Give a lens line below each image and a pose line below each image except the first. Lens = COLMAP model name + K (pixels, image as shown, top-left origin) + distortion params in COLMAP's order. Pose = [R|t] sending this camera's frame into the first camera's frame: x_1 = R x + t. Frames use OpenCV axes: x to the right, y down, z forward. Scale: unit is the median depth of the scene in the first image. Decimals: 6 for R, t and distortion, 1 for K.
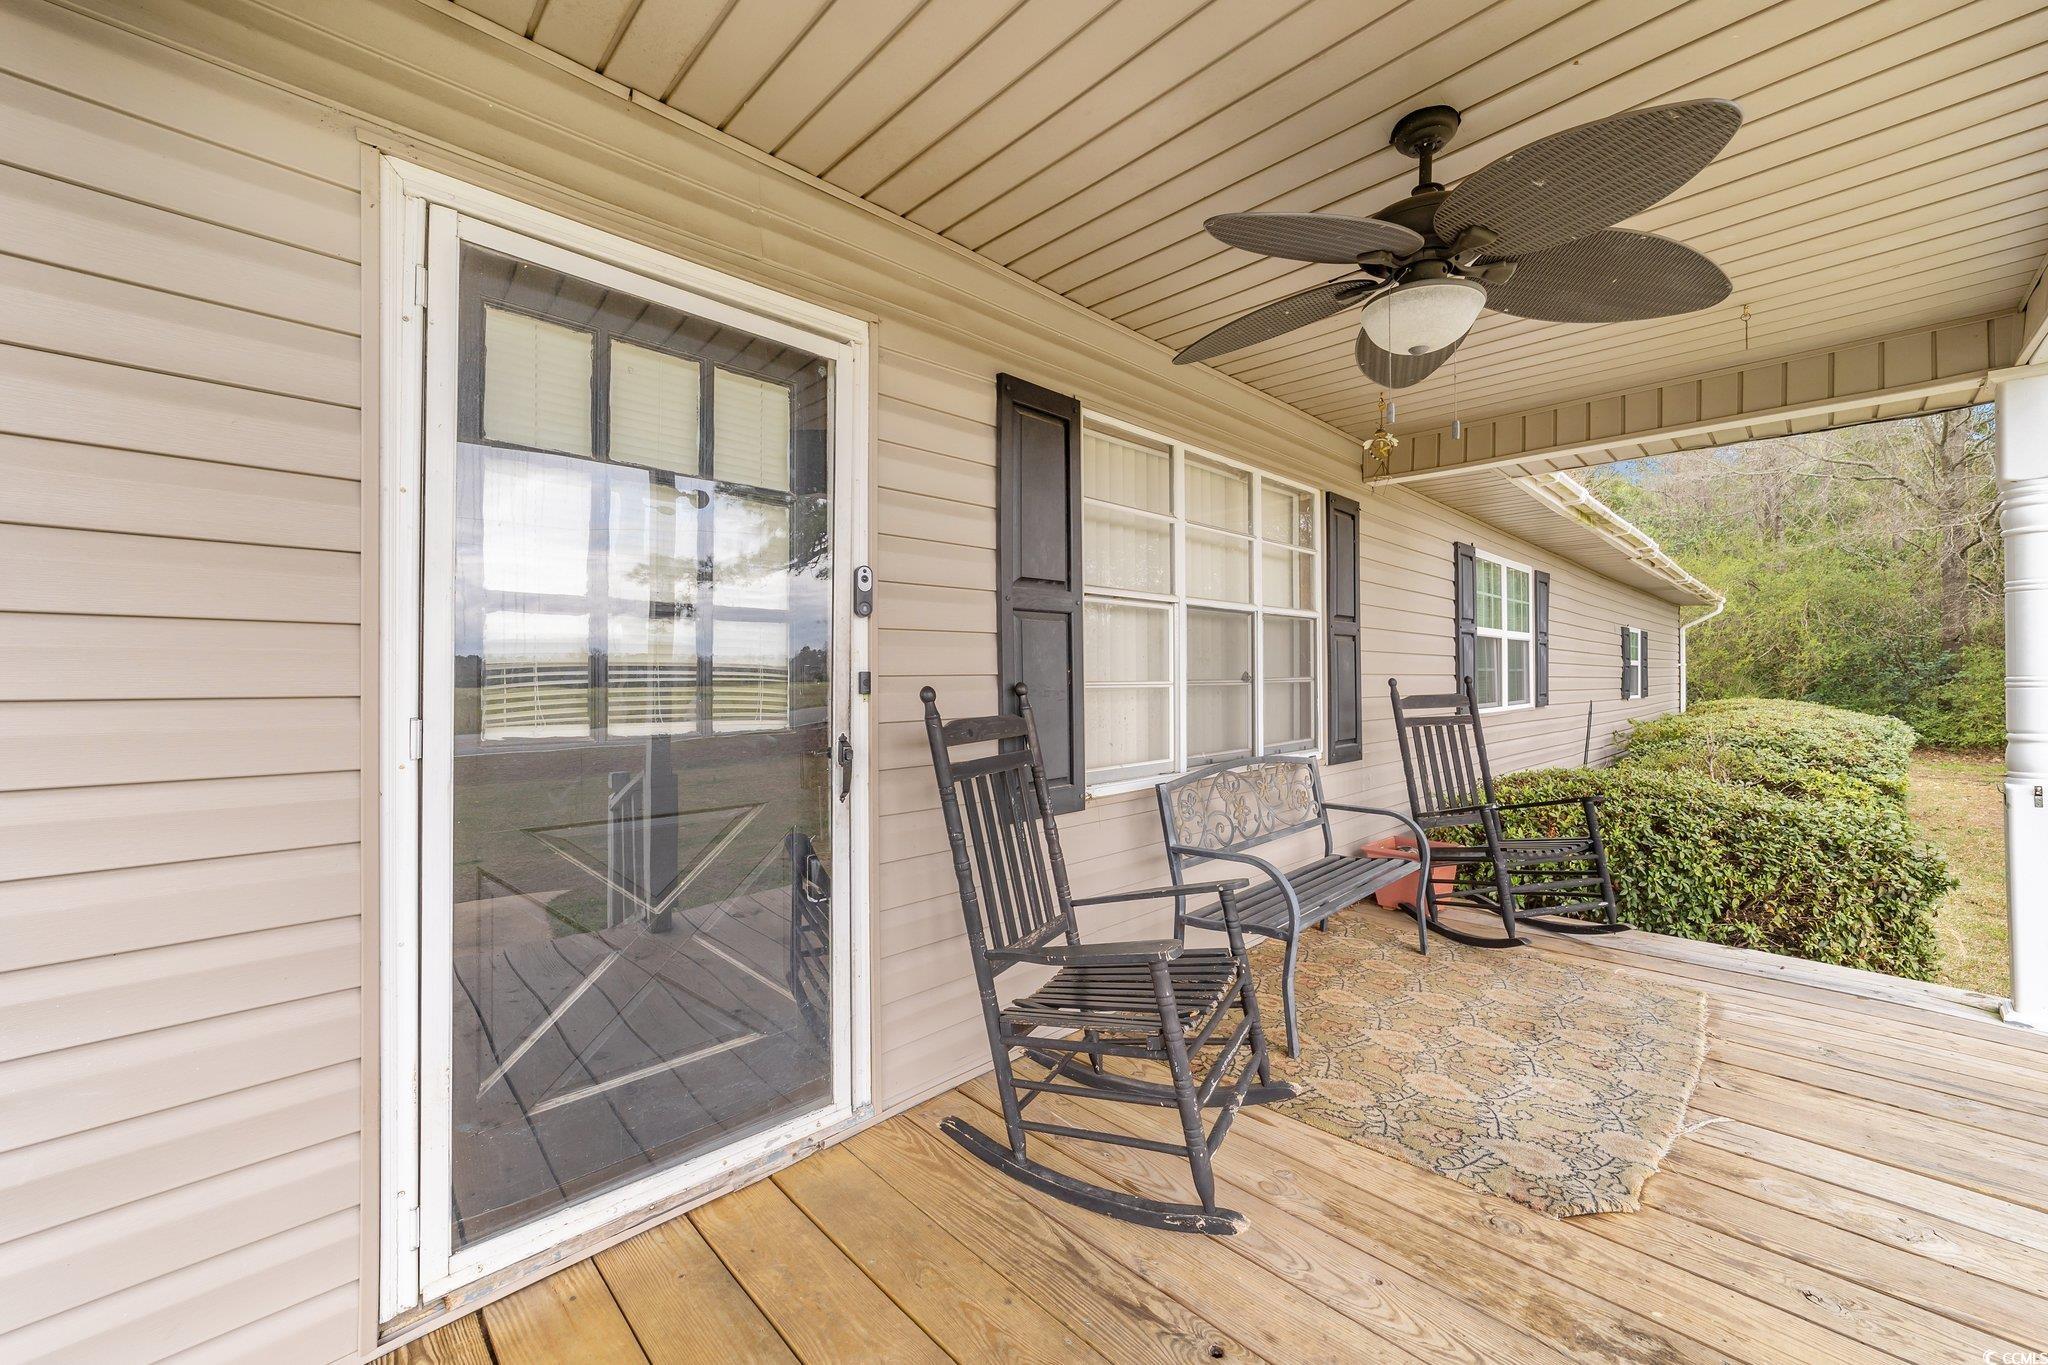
lens RADIAL K [[786.1, 0, 1035.3], [0, 786.1, 682.6], [0, 0, 1]] dist [-0.005861, 0.000901]
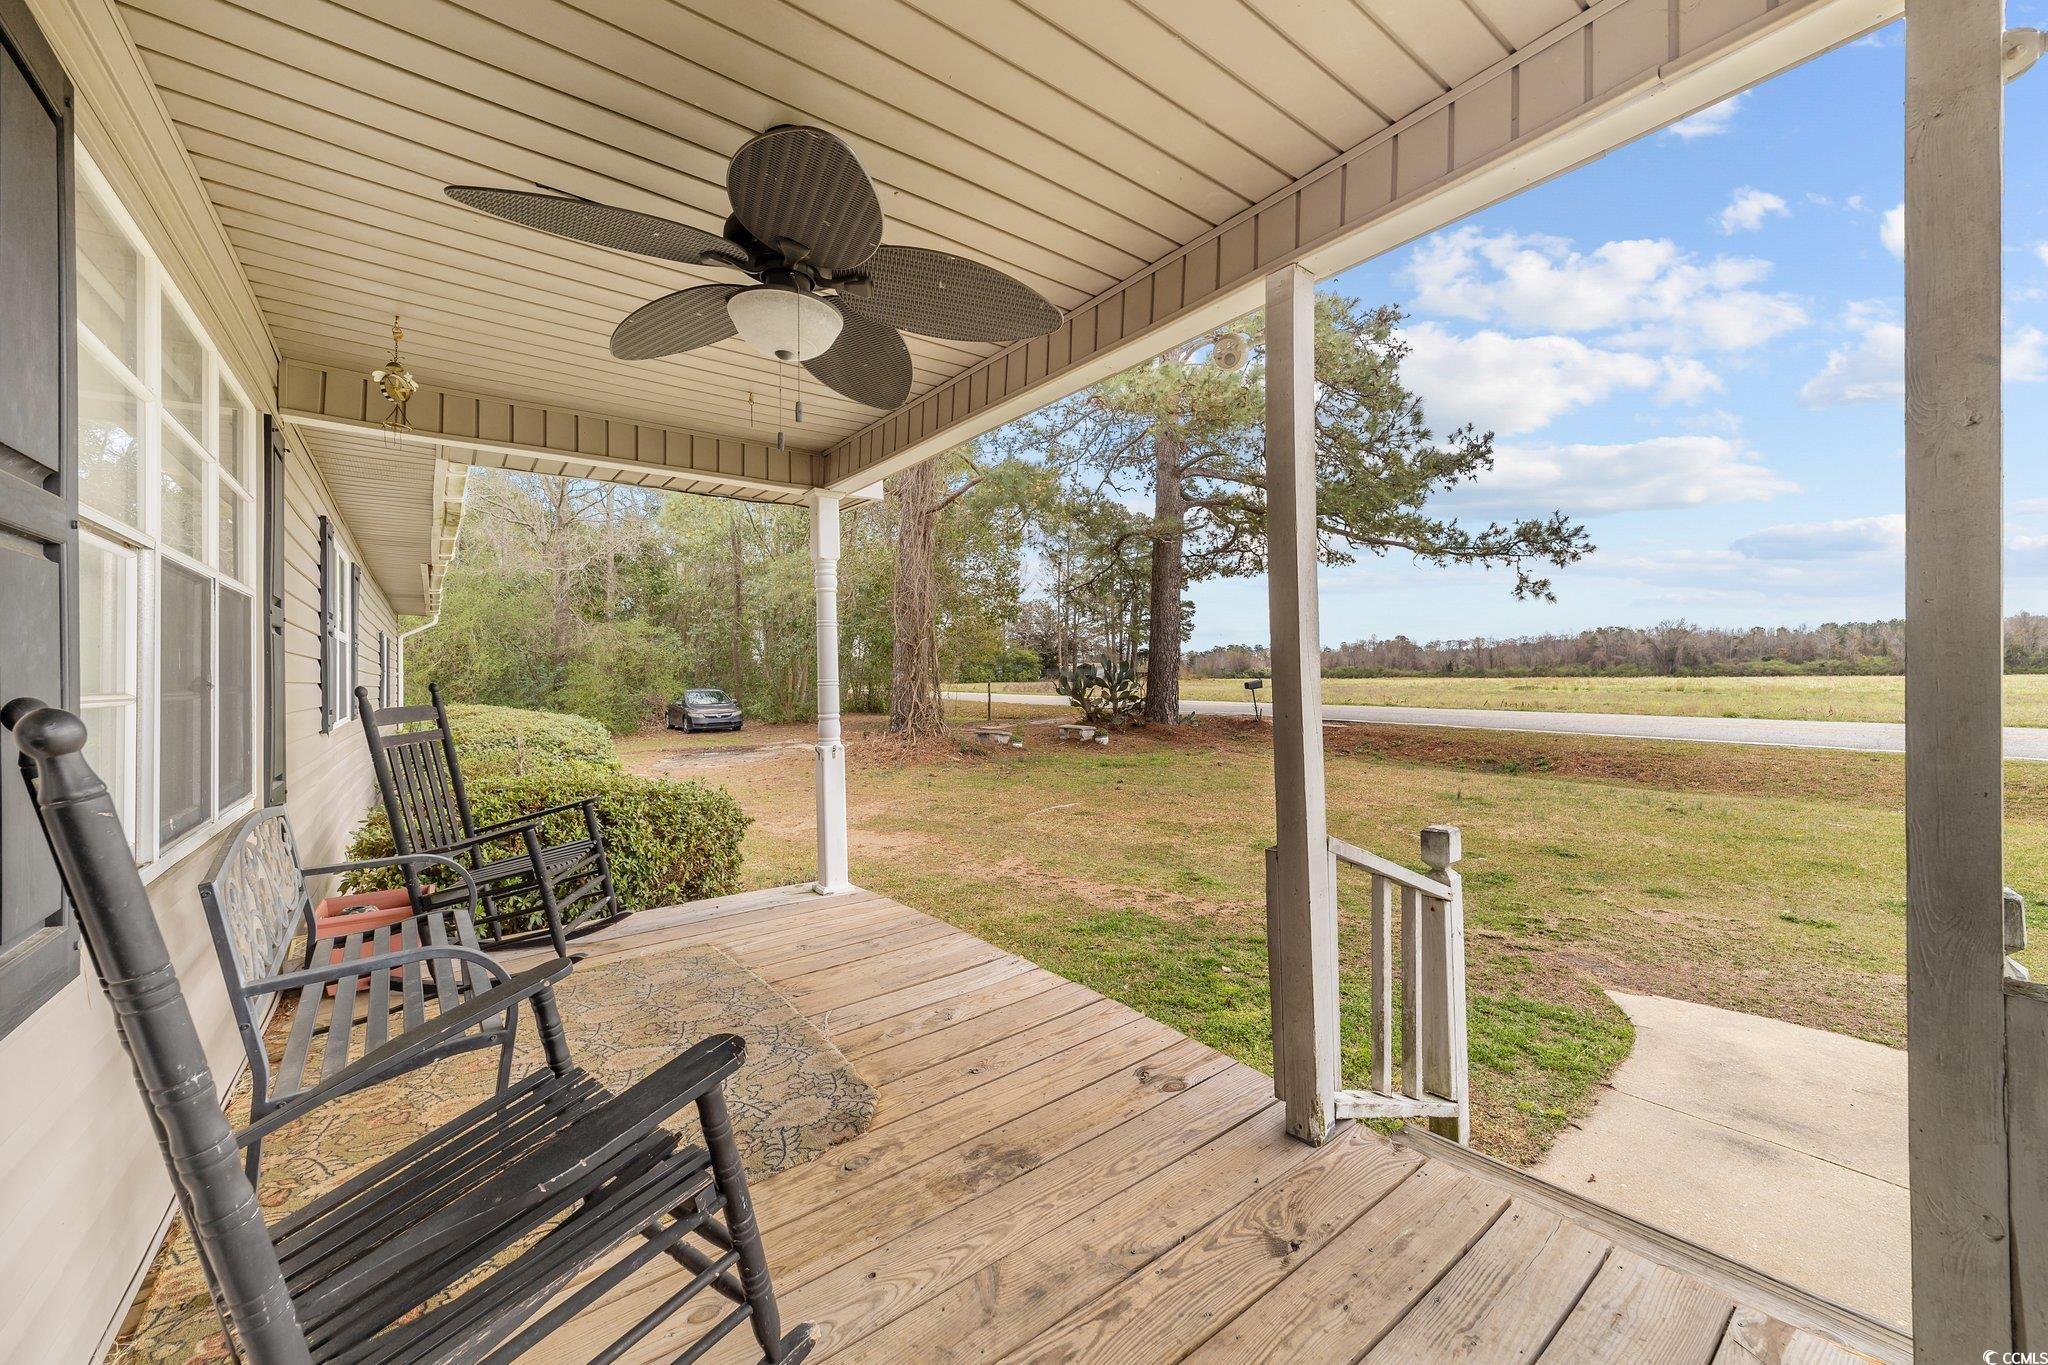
lens RADIAL K [[786.1, 0, 1037.4], [0, 786.1, 667.1], [0, 0, 1]] dist [-0.005861, 0.000901]
pose [[0.117340, 0.013567, 0.992999, -0.299976], [0.019398, 0.999685, -0.015951, 0.000820], [-0.992902, 0.021134, 0.117040, 0.355038]]
